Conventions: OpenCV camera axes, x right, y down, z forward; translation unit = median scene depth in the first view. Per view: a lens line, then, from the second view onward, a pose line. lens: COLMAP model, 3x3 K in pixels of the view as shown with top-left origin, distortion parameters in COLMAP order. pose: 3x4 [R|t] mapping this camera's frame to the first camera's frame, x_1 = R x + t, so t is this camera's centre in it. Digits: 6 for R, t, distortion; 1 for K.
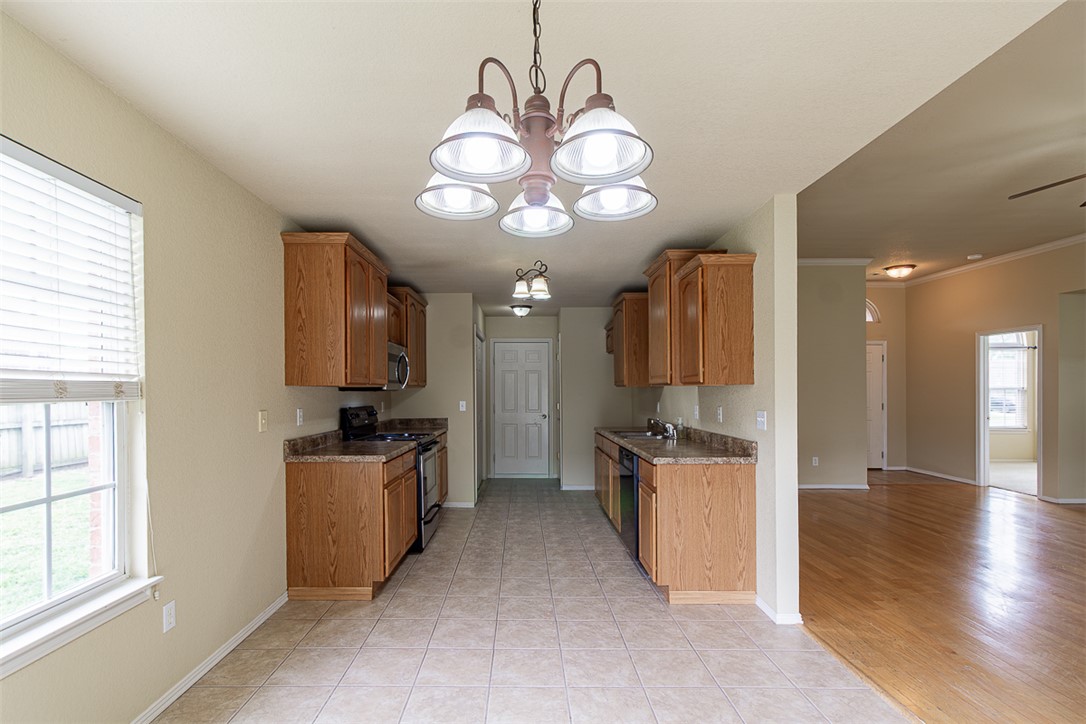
lens RADIAL K [[512.0, 0, 524.0], [0, 512.0, 390.8], [0, 0, 1]] dist [0.002939, 0.001189]
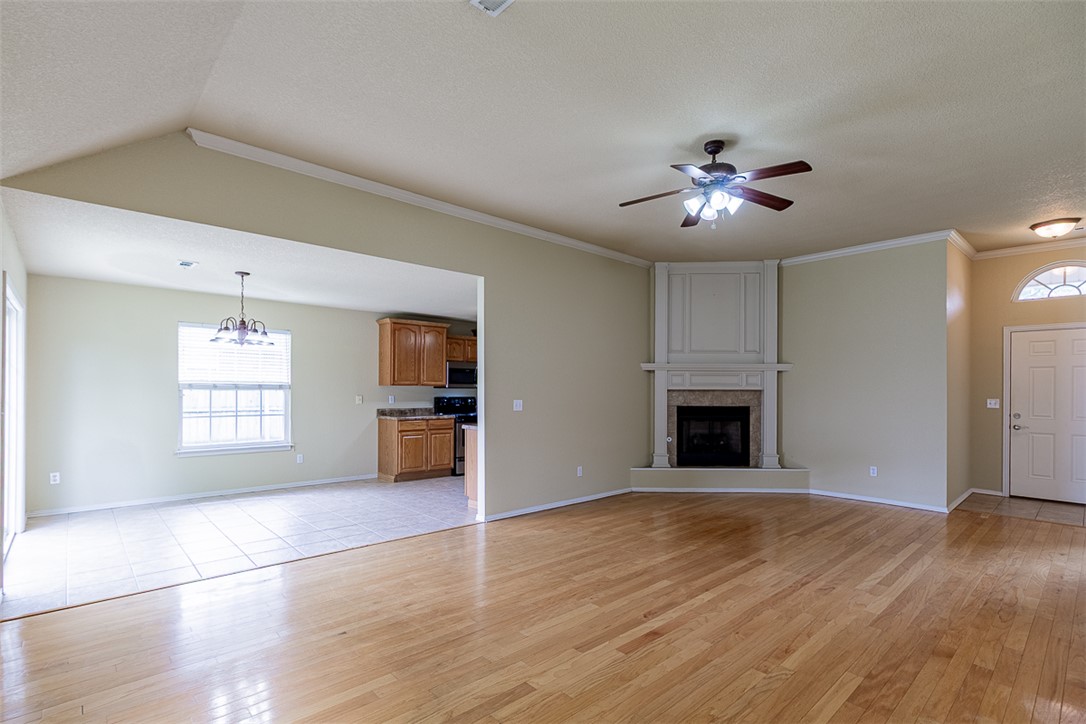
lens RADIAL K [[512.0, 0, 542.8], [0, 512.0, 388.4], [0, 0, 1]] dist [0.002939, 0.001189]
pose [[0.685446, 0.007671, -0.728083, 1.745420], [-0.008121, 0.999963, 0.002890, -0.009995], [0.728079, 0.003932, 0.685482, -0.055516]]
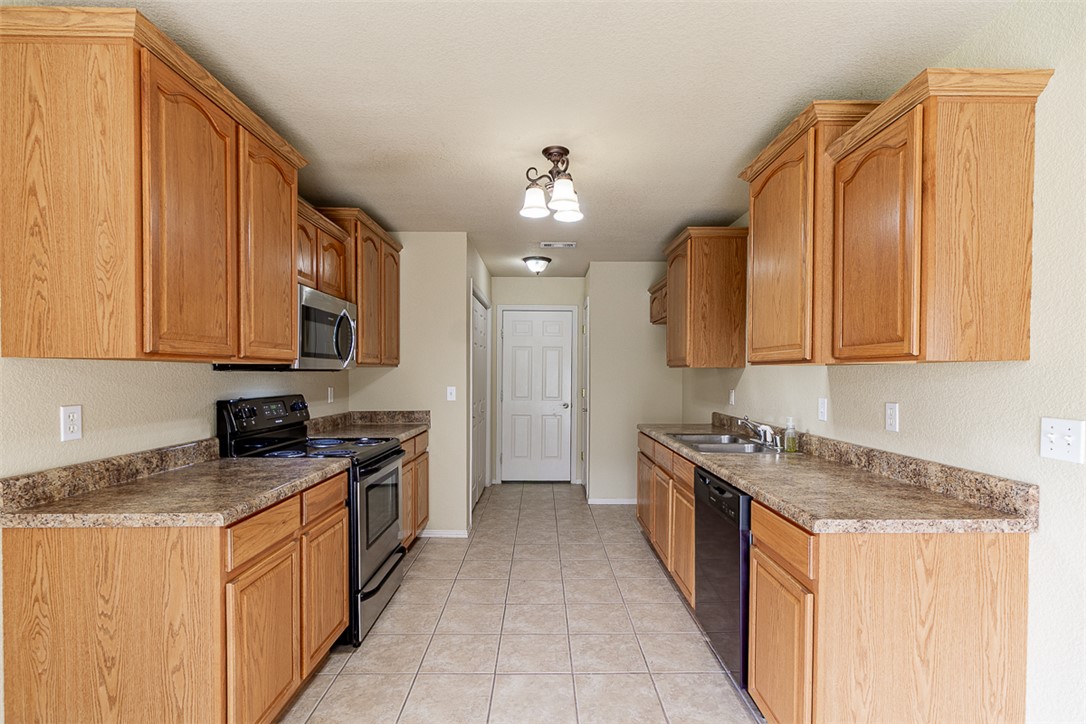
lens RADIAL K [[512.0, 0, 547.8], [0, 512.0, 381.8], [0, 0, 1]] dist [0.002939, 0.001189]
pose [[0.999927, 0.006705, 0.010014, 0.009808], [-0.006873, 0.999835, 0.016822, 0.001437], [-0.009900, -0.016889, 0.999808, 0.540273]]
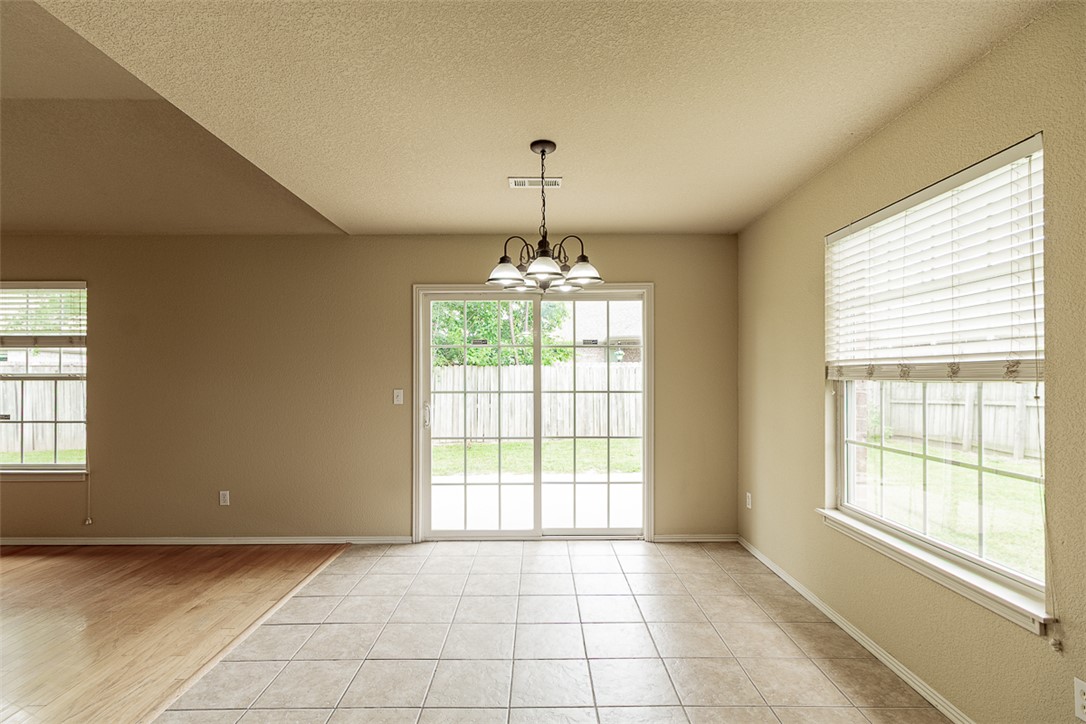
lens RADIAL K [[512.0, 0, 550.1], [0, 512.0, 371.4], [0, 0, 1]] dist [0.002939, 0.001189]
pose [[-0.999850, 0.003711, -0.016929, 0.015118], [0.003864, 0.999952, -0.009015, 0.003380], [0.016895, -0.009079, -0.999816, 1.101096]]
